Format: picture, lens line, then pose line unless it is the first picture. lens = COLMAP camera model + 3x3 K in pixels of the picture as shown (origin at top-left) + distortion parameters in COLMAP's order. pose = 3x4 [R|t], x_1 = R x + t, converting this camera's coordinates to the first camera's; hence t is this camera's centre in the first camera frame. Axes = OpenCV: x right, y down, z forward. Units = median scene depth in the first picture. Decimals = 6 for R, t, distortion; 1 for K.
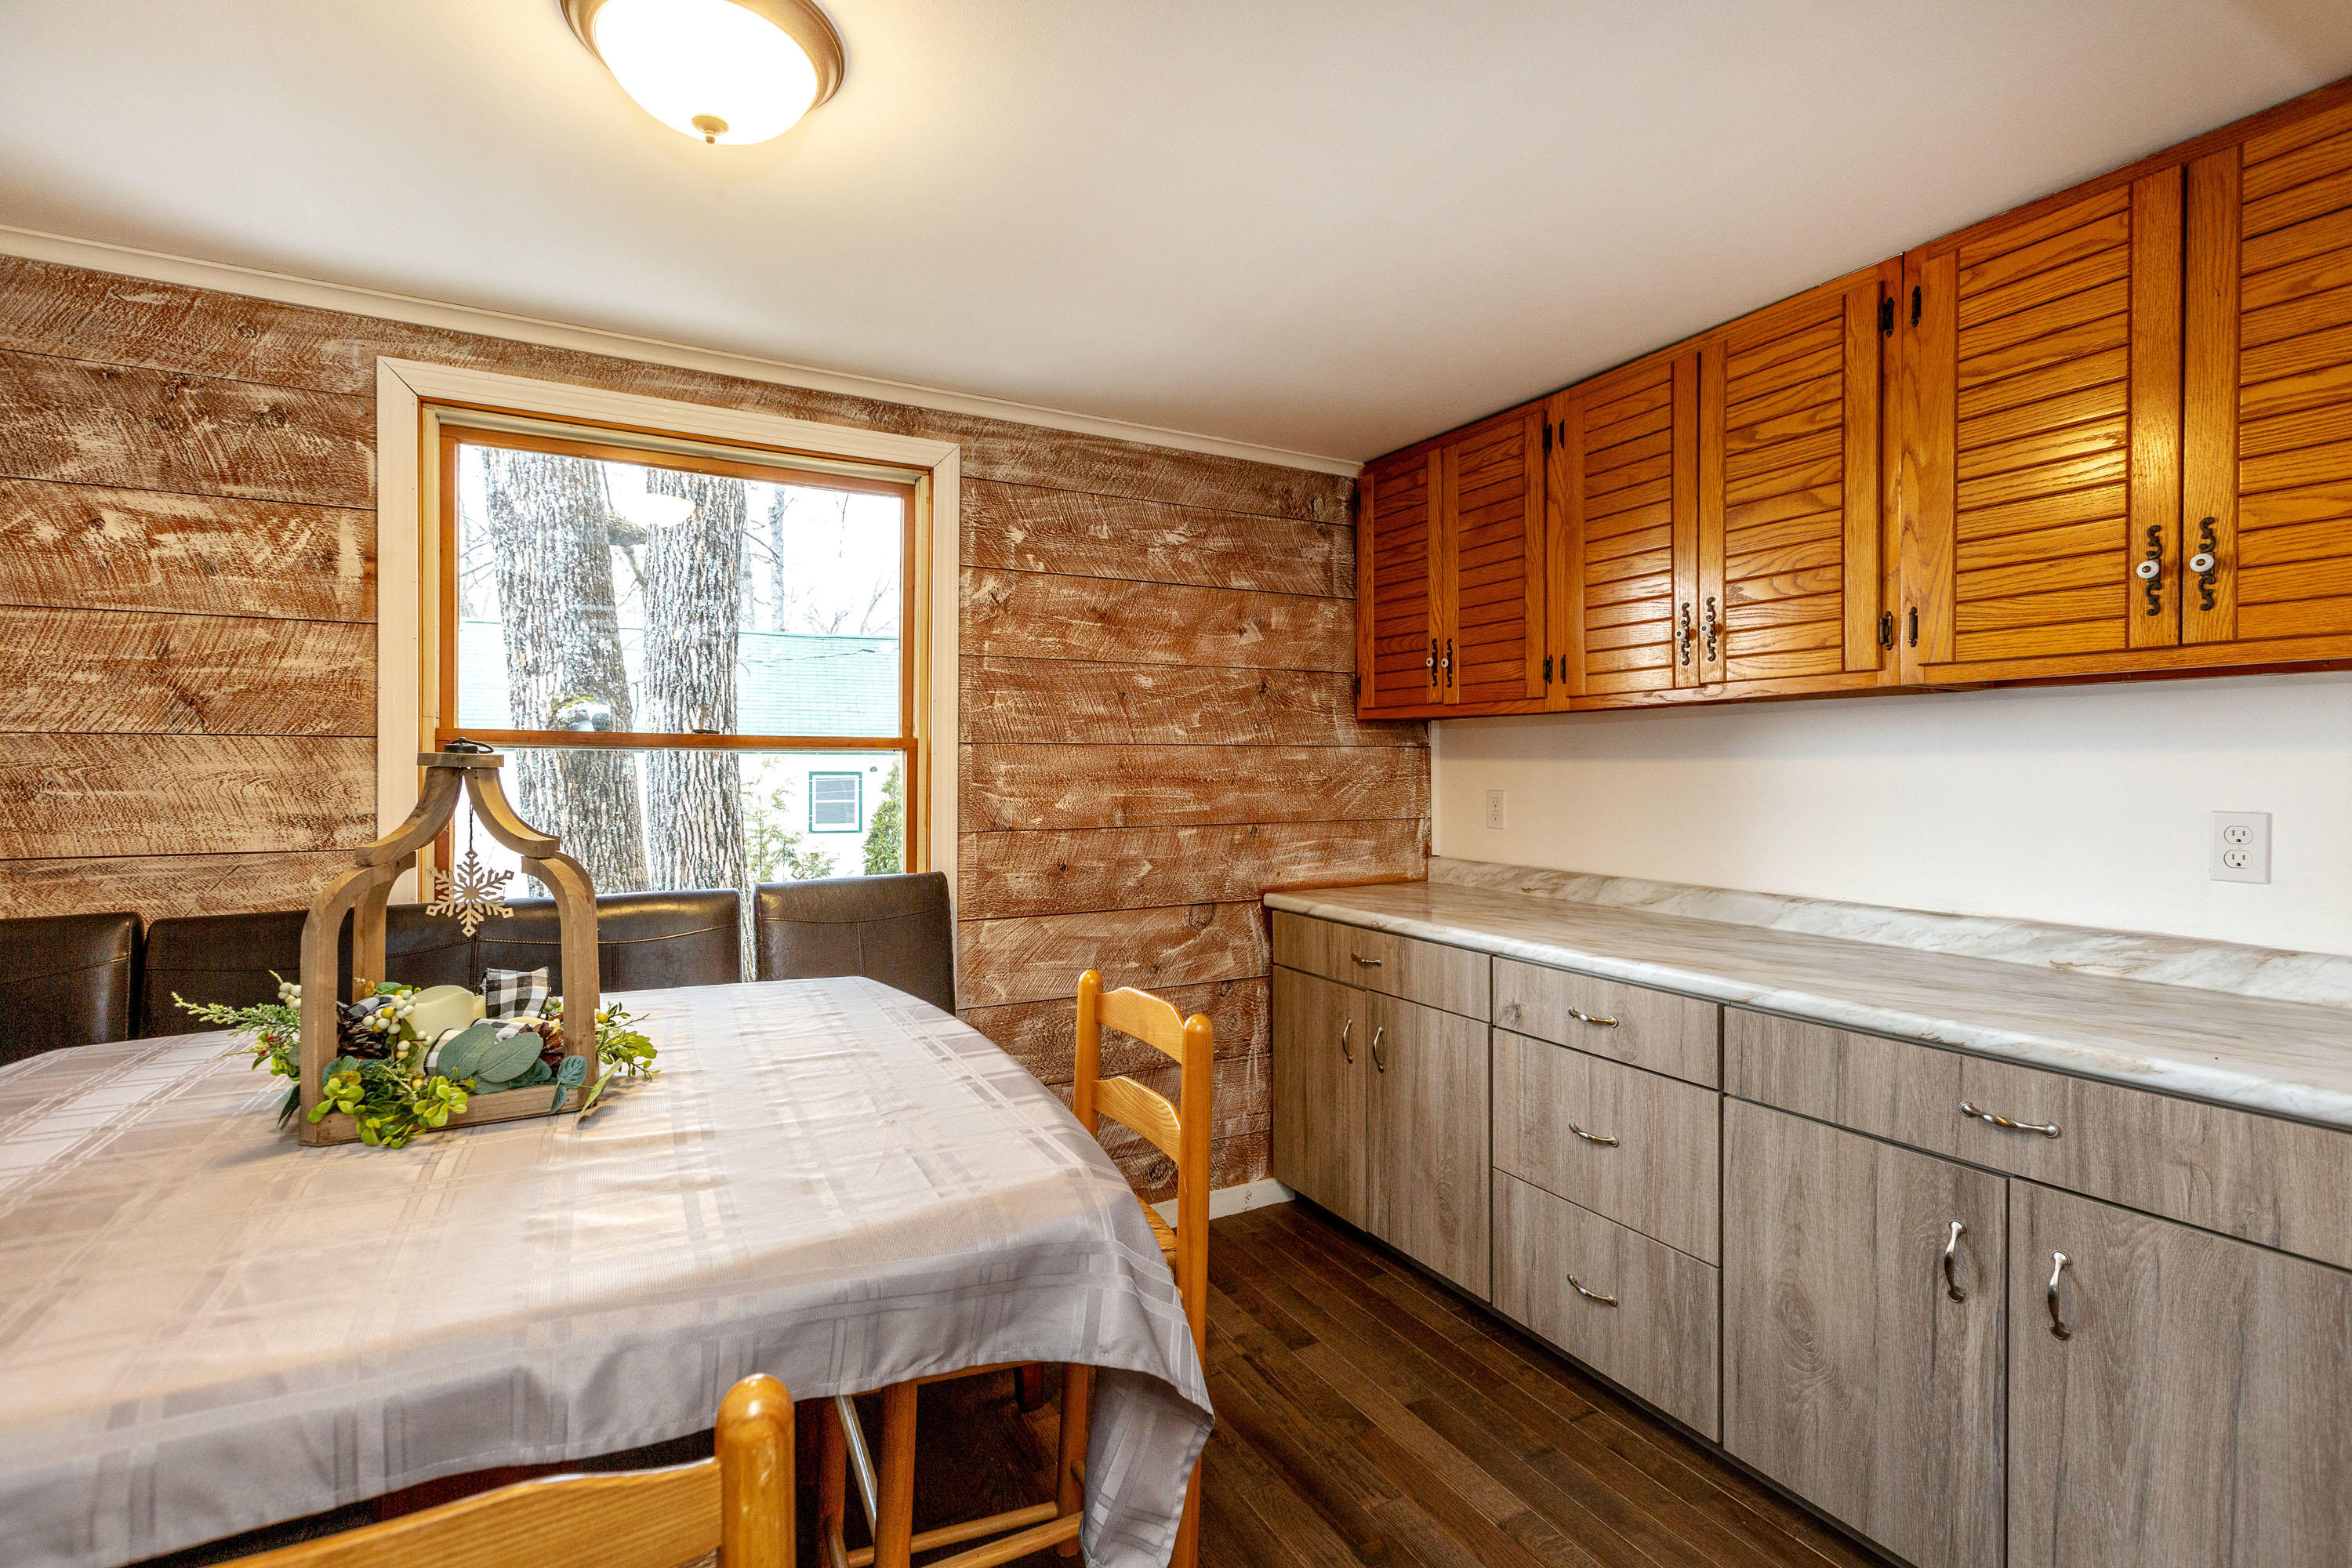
lens RADIAL K [[1076.3, 0, 1198.2], [0, 1076.3, 775.3], [0, 0, 1]] dist [-0.001959, -0.001913]
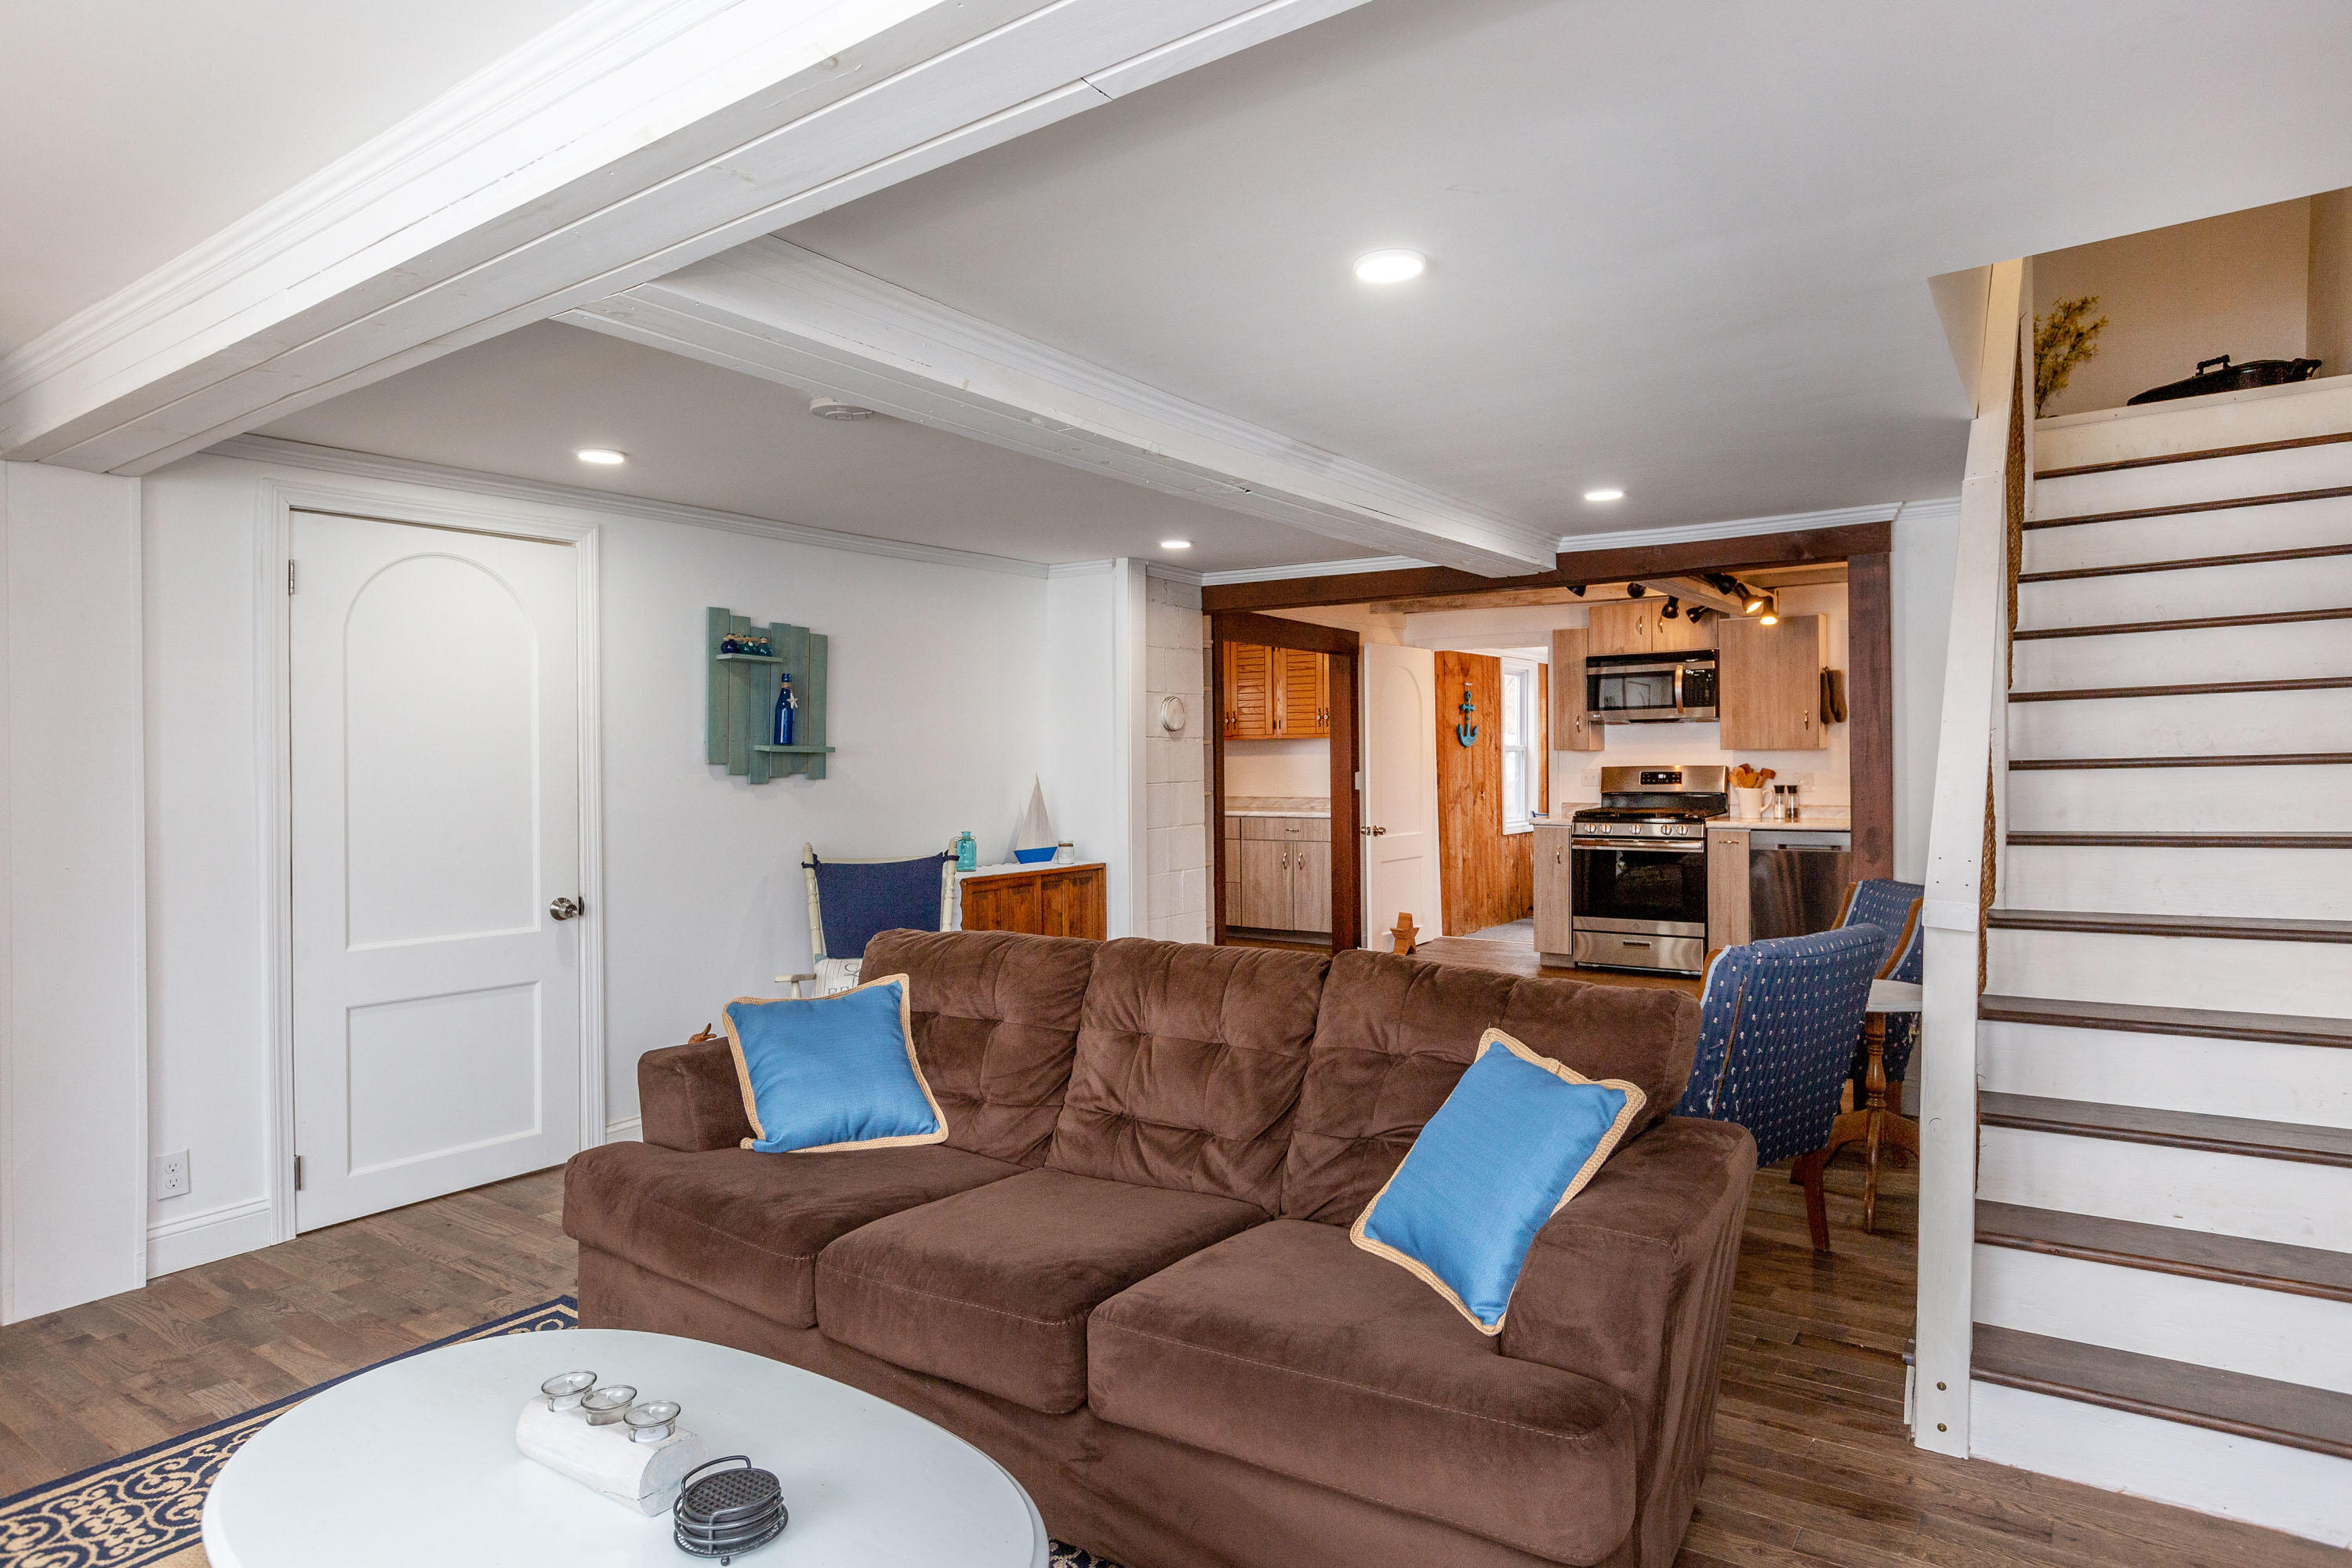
lens RADIAL K [[1328.2, 0, 1193.9], [0, 1328.2, 776.5], [0, 0, 1]] dist [-0.001394, 0.000234]
pose [[0.892410, -0.019840, 0.450788, -1.557962], [0.015485, 0.999791, 0.013348, -0.012726], [-0.450959, -0.004932, 0.892531, -2.752675]]
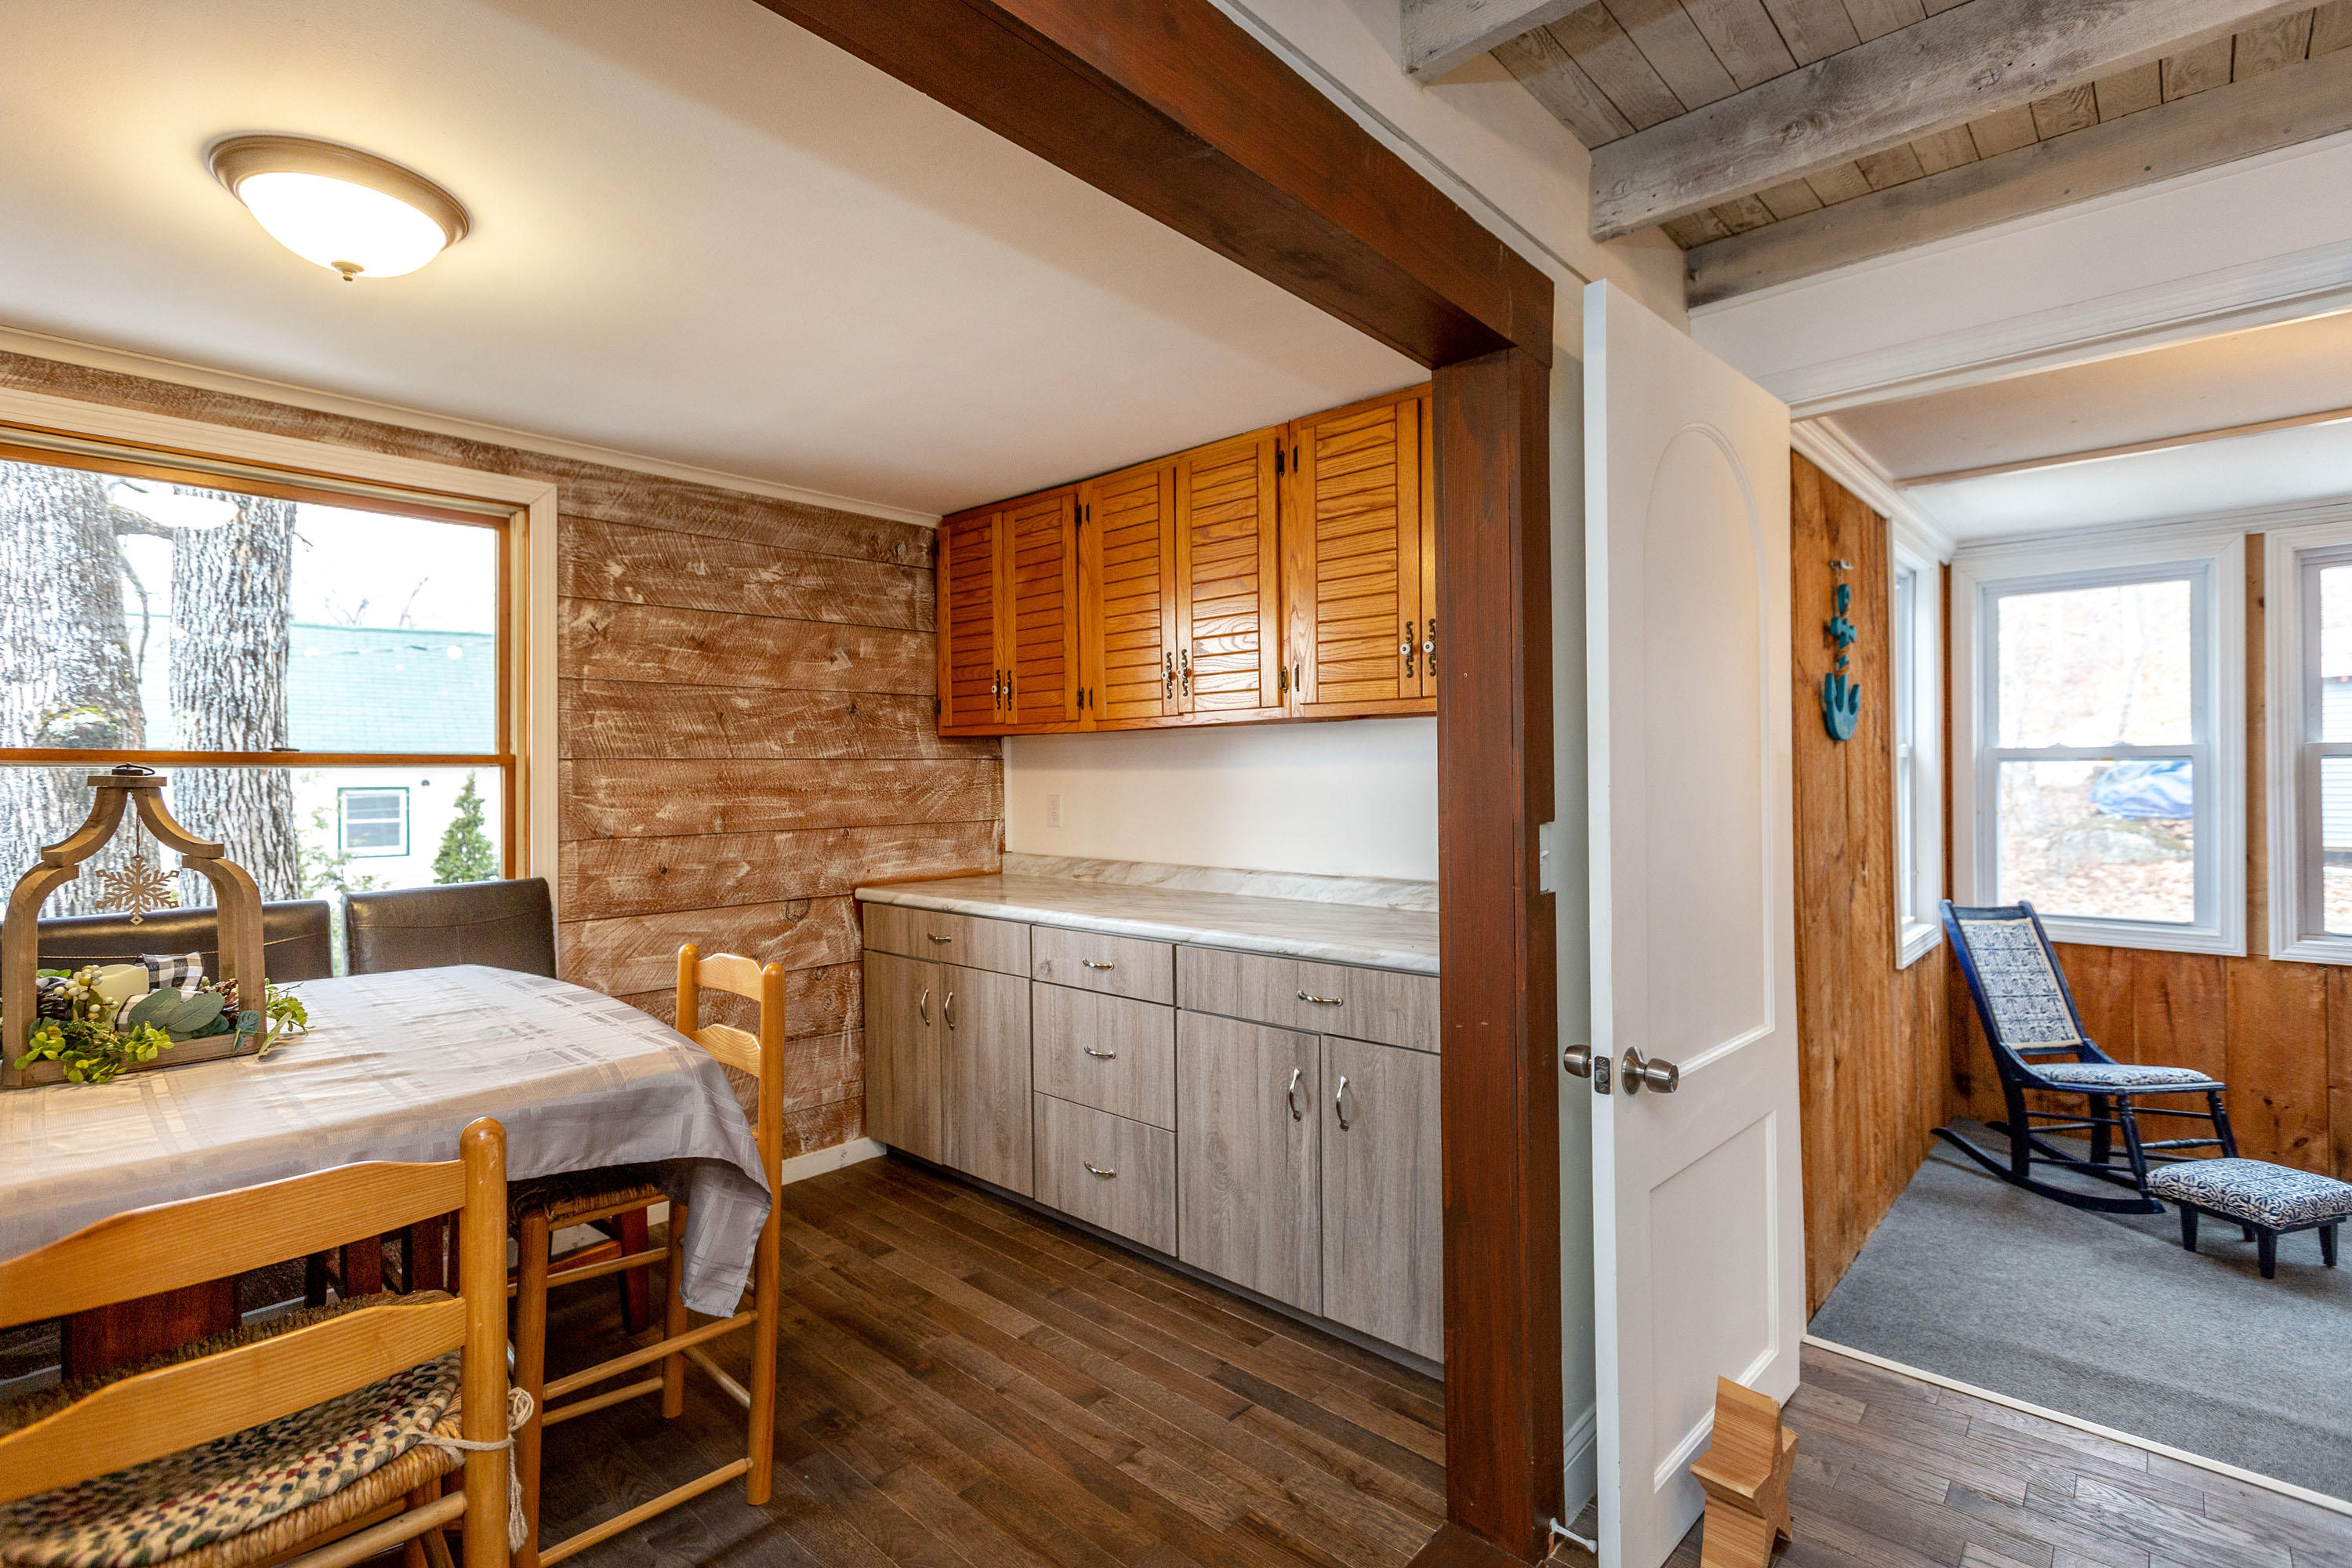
lens RADIAL K [[1076.3, 0, 1169.0], [0, 1076.3, 772.6], [0, 0, 1]] dist [-0.001959, -0.001913]
pose [[0.950602, -0.008910, 0.310284, 0.035585], [0.011704, 0.999906, -0.007144, -0.001469], [-0.310191, 0.010423, 0.950617, -0.283652]]
